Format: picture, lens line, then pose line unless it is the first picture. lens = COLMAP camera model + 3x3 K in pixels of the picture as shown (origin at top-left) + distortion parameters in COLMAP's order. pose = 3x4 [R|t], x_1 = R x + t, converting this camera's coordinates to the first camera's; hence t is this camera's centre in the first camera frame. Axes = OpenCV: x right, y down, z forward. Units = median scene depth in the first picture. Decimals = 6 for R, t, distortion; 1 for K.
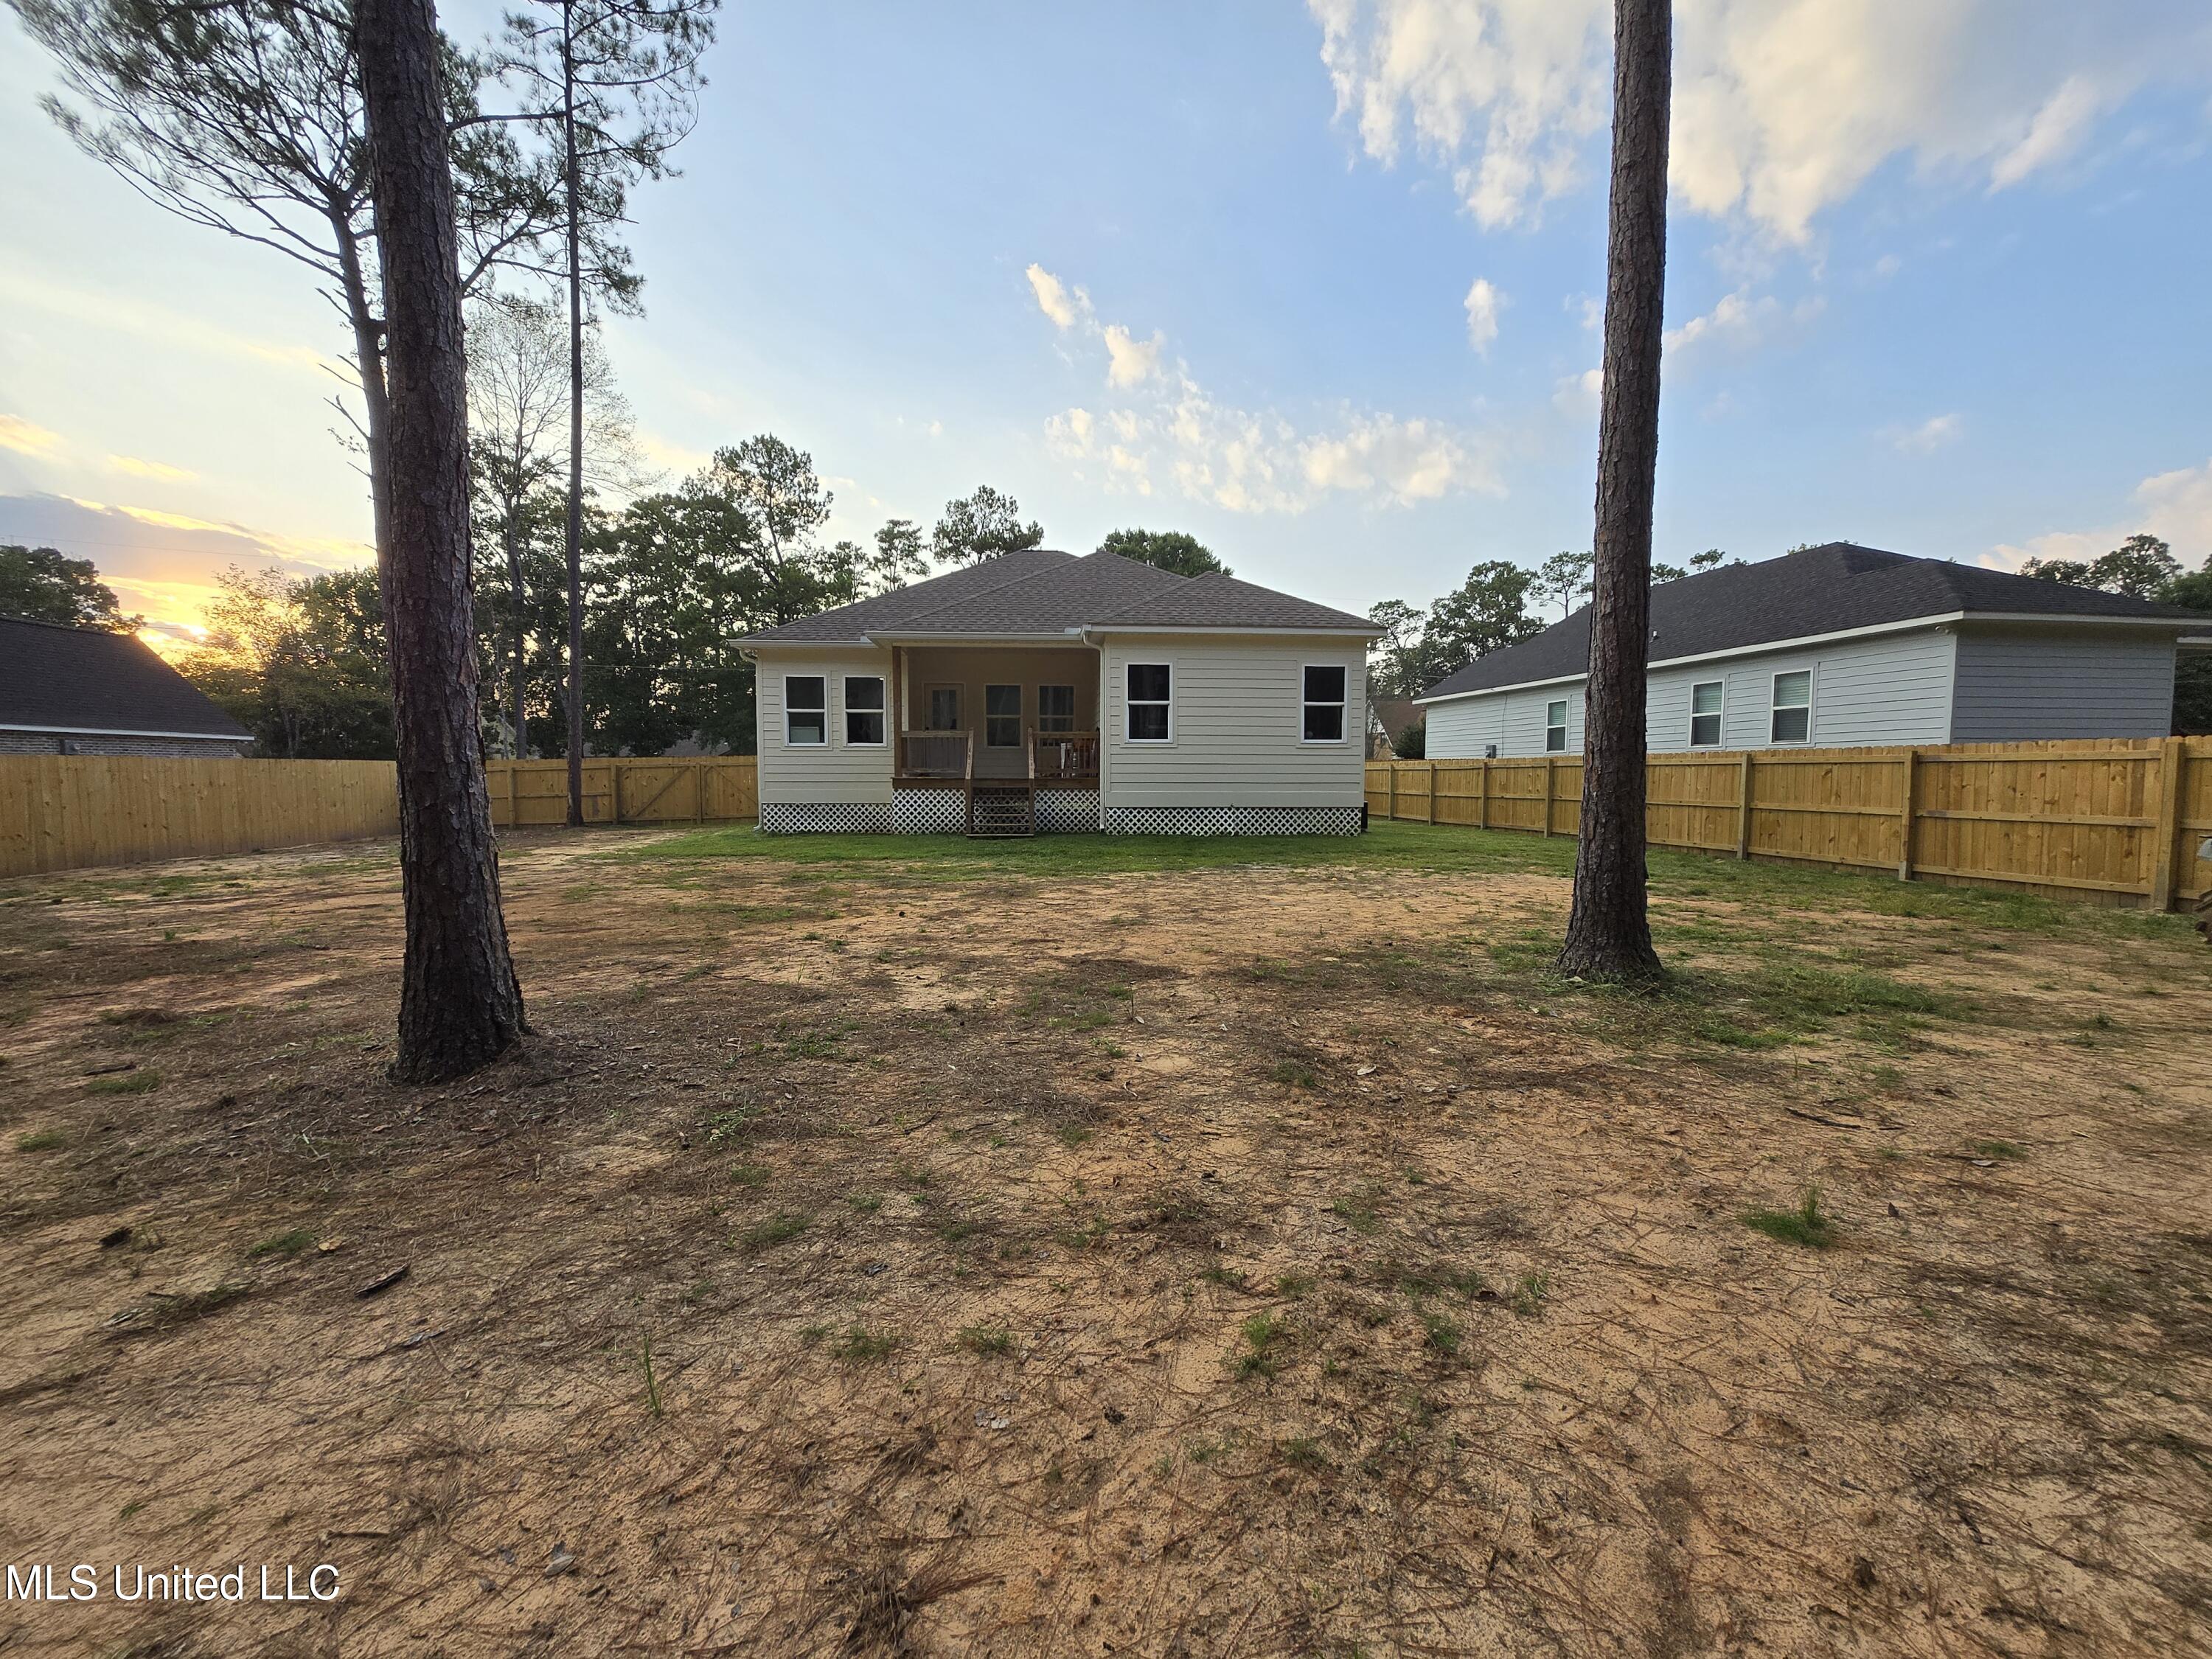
lens RADIAL K [[864.8, 0, 1090.9], [0, 864.8, 828.0], [0, 0, 1]] dist [0.009691, -0.001326]
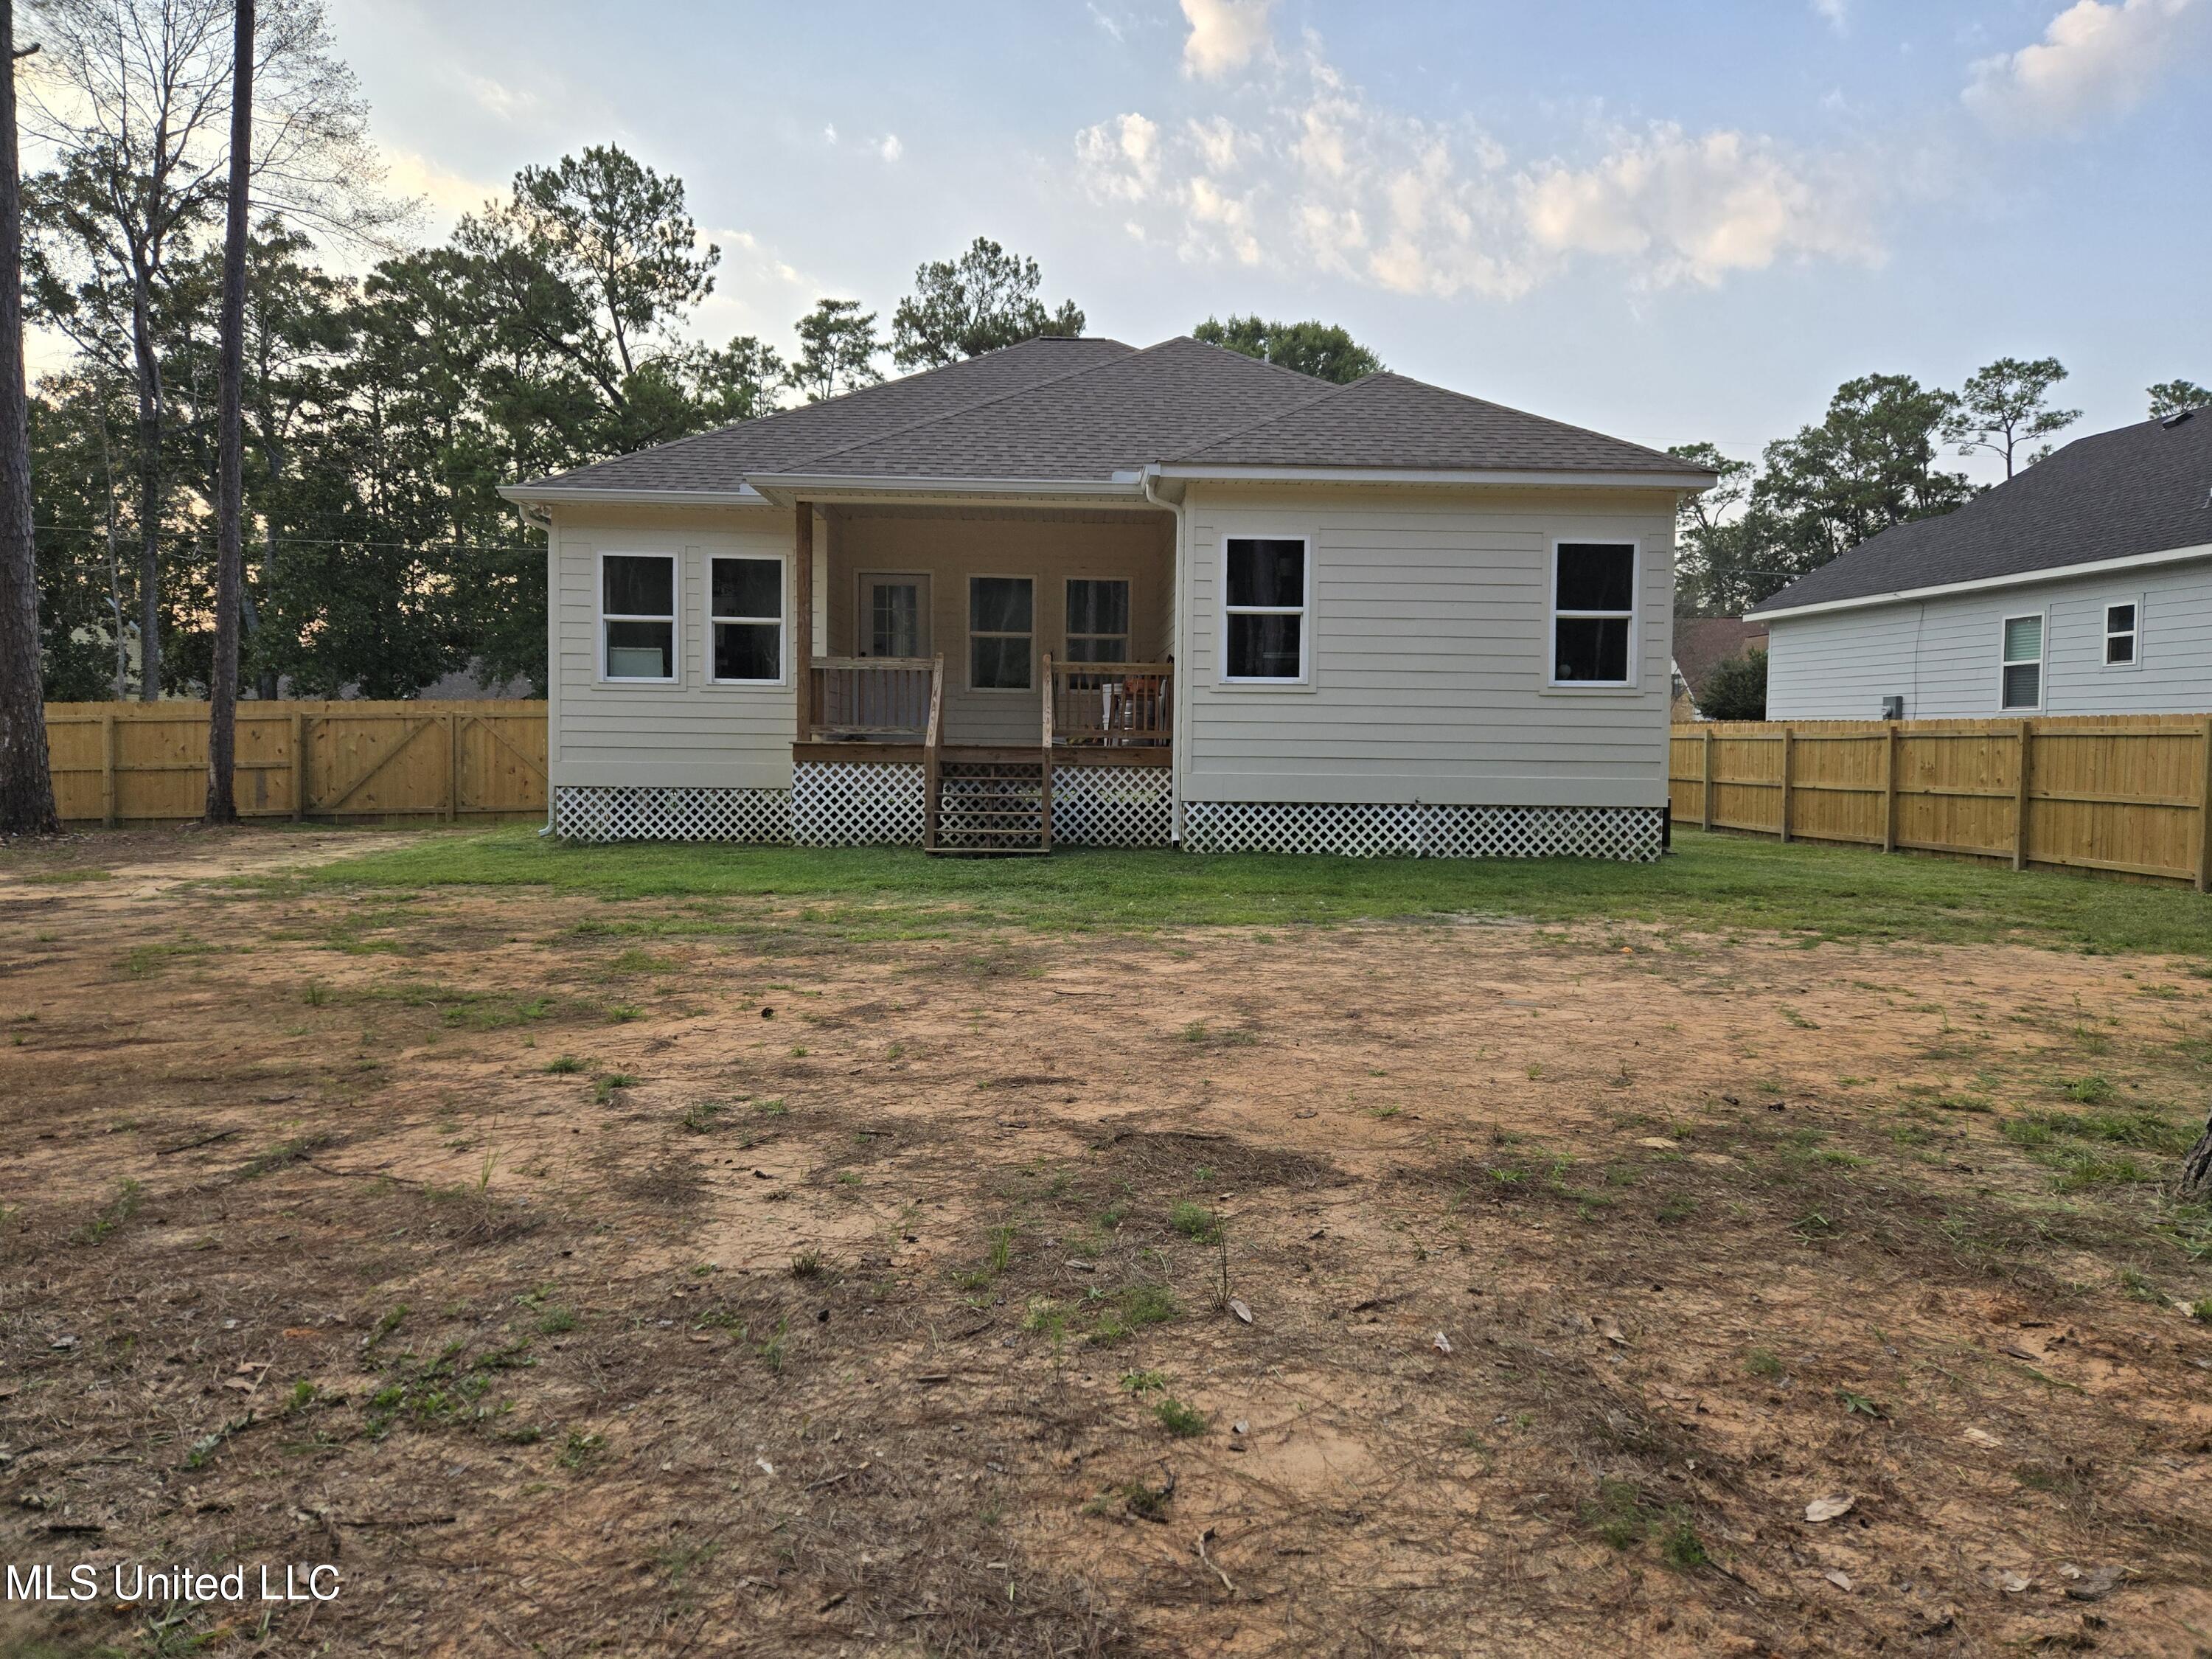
lens RADIAL K [[1473.4, 0, 1132.4], [0, 1473.4, 779.1], [0, 0, 1]] dist [0.082410, -0.062608]
pose [[0.999744, 0.012061, -0.019125, 0.004458], [-0.012754, 0.999251, -0.036544, -0.004045], [0.018670, 0.036779, 0.999149, 0.082695]]
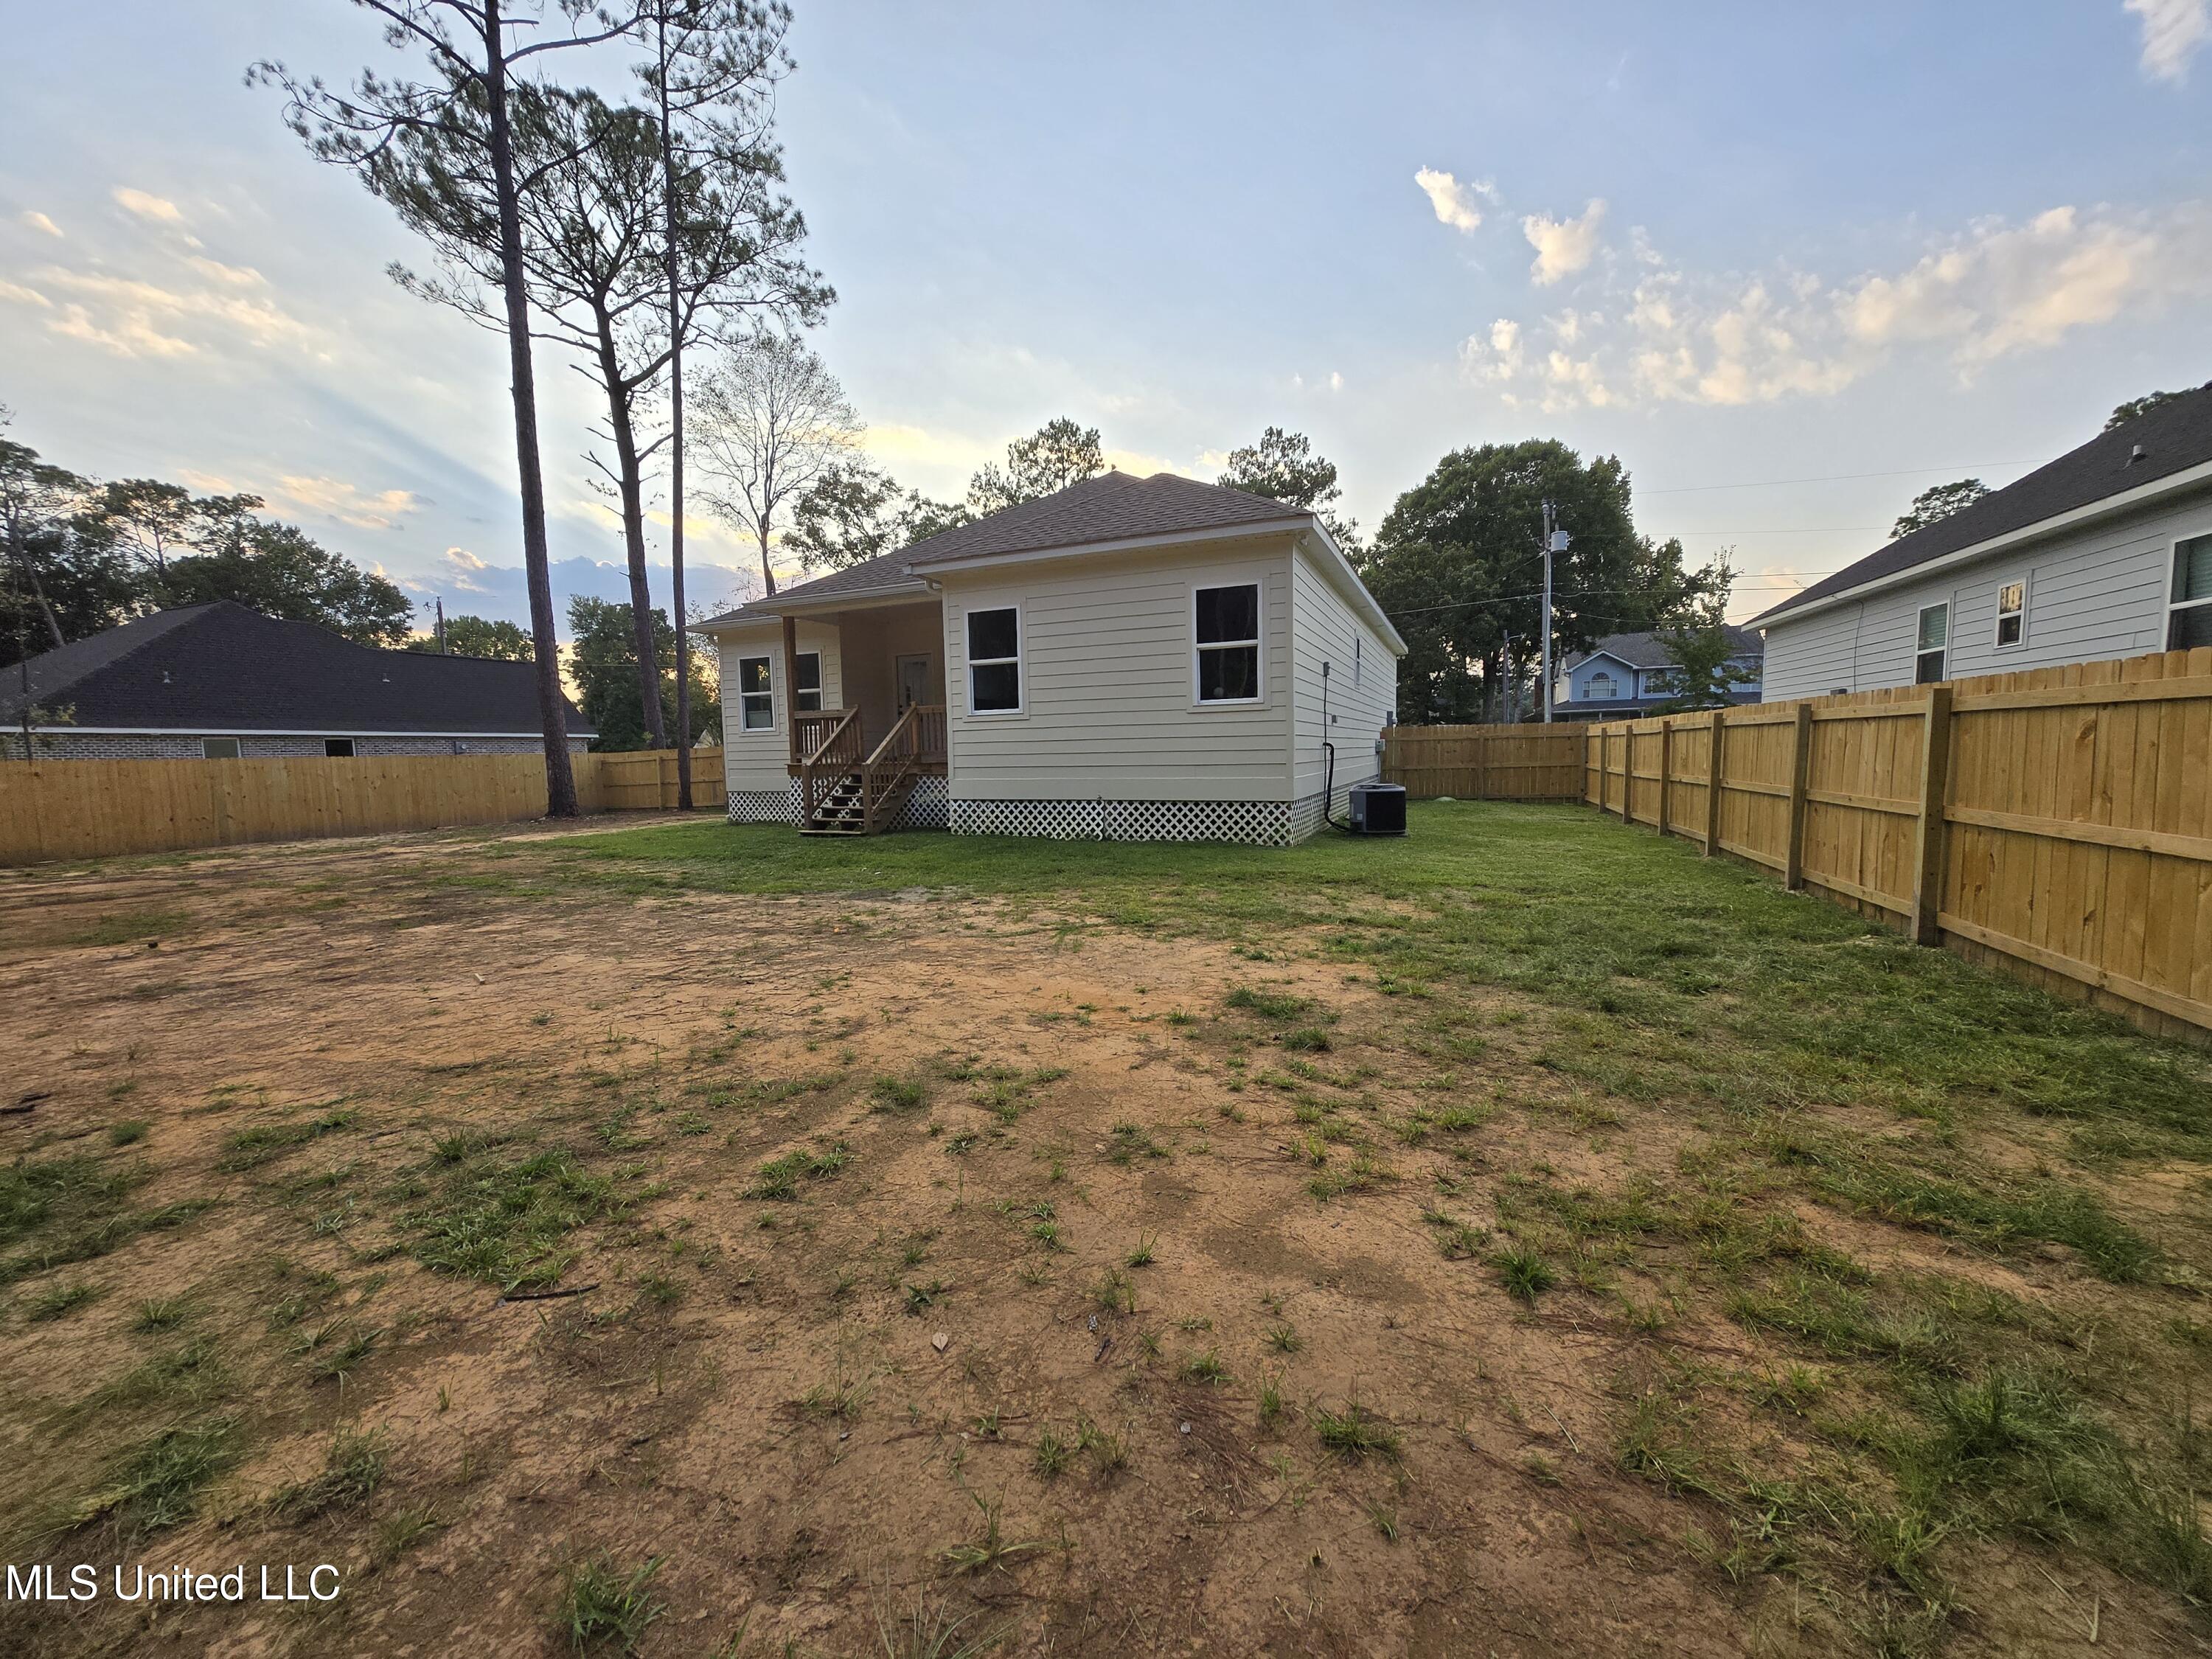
lens RADIAL K [[864.8, 0, 1115.0], [0, 864.8, 816.8], [0, 0, 1]] dist [0.009691, -0.001326]
pose [[0.885983, 0.014682, -0.463485, 0.506949], [-0.005390, 0.999757, 0.021367, -0.026091], [0.463686, -0.016433, 0.885847, 0.379958]]
